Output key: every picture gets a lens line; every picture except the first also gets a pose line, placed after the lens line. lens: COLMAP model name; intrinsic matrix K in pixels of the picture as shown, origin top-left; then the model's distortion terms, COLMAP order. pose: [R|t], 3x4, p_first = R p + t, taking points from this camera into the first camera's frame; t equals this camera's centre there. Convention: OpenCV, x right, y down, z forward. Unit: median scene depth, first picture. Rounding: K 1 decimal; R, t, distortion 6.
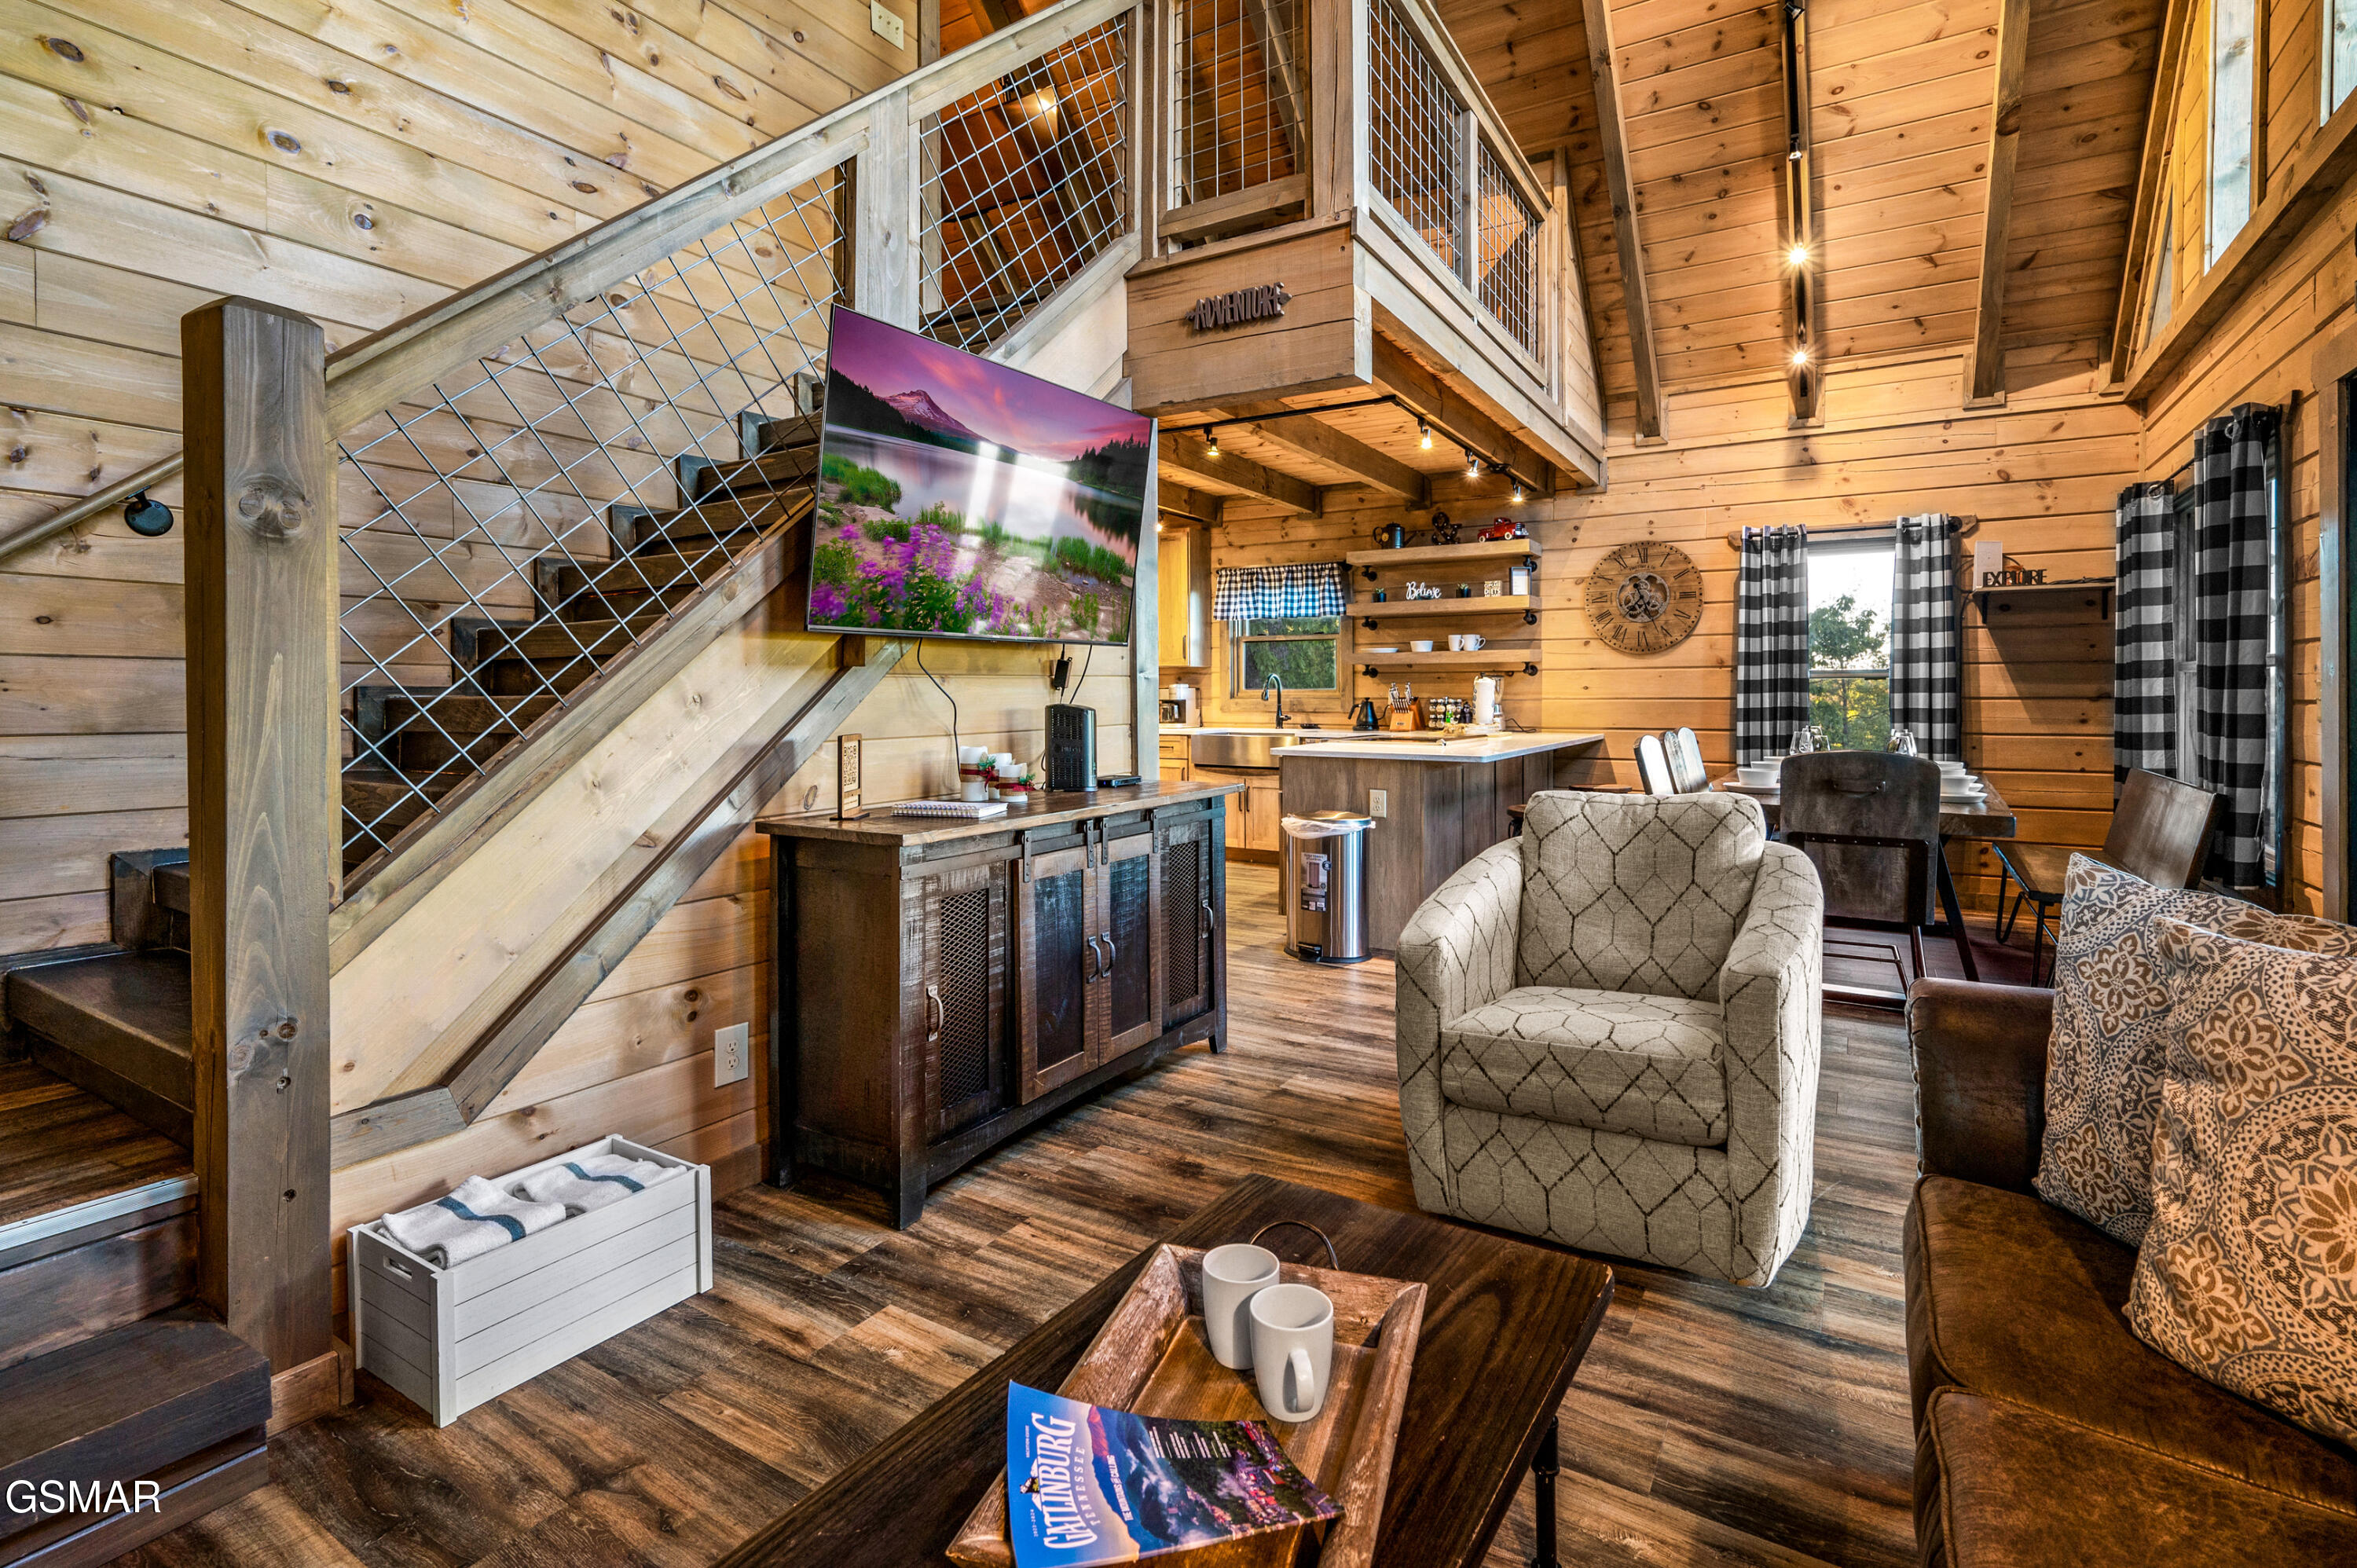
lens RADIAL K [[1120.1, 0, 1147.5], [0, 1120.1, 705.7], [0, 0, 1]] dist [-0.003275, 0.000901]
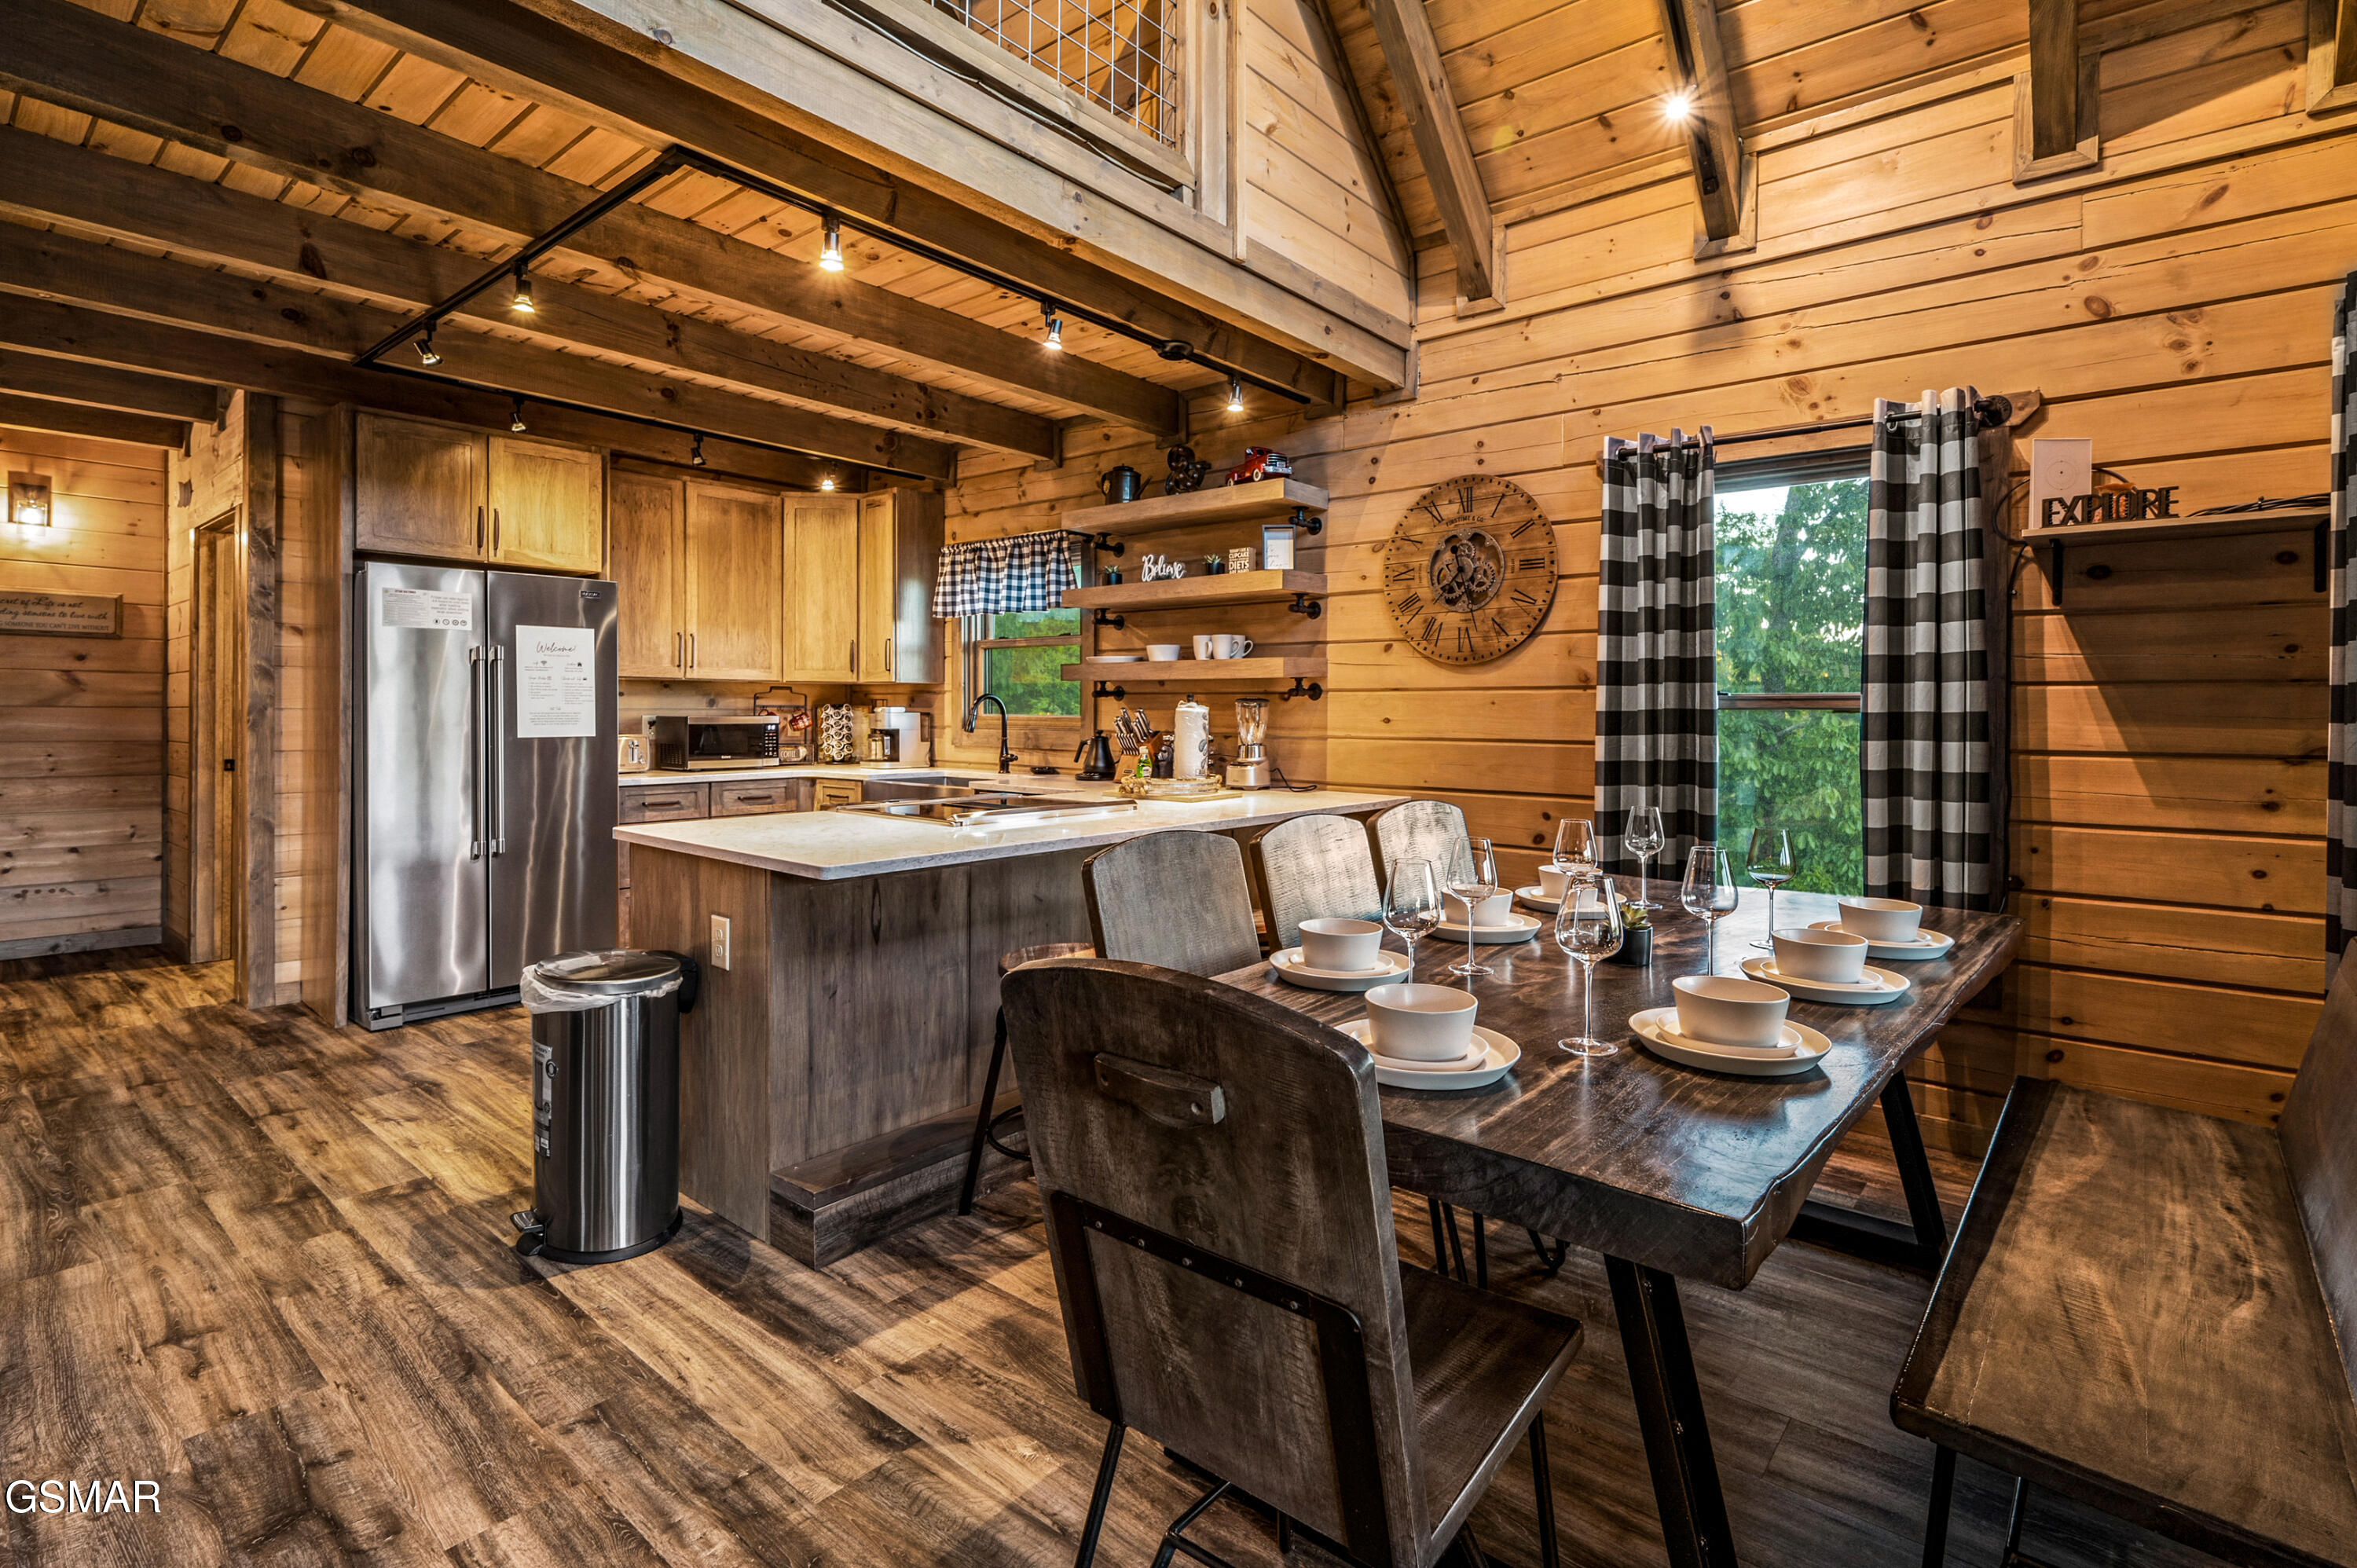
lens RADIAL K [[1120.1, 0, 1161.0], [0, 1120.1, 715.4], [0, 0, 1]] dist [-0.003275, 0.000901]
pose [[0.988771, 0.010459, -0.149075, 0.374739], [-0.011543, 0.999913, -0.006411, -0.013830], [0.148995, 0.008060, 0.988805, 0.390000]]
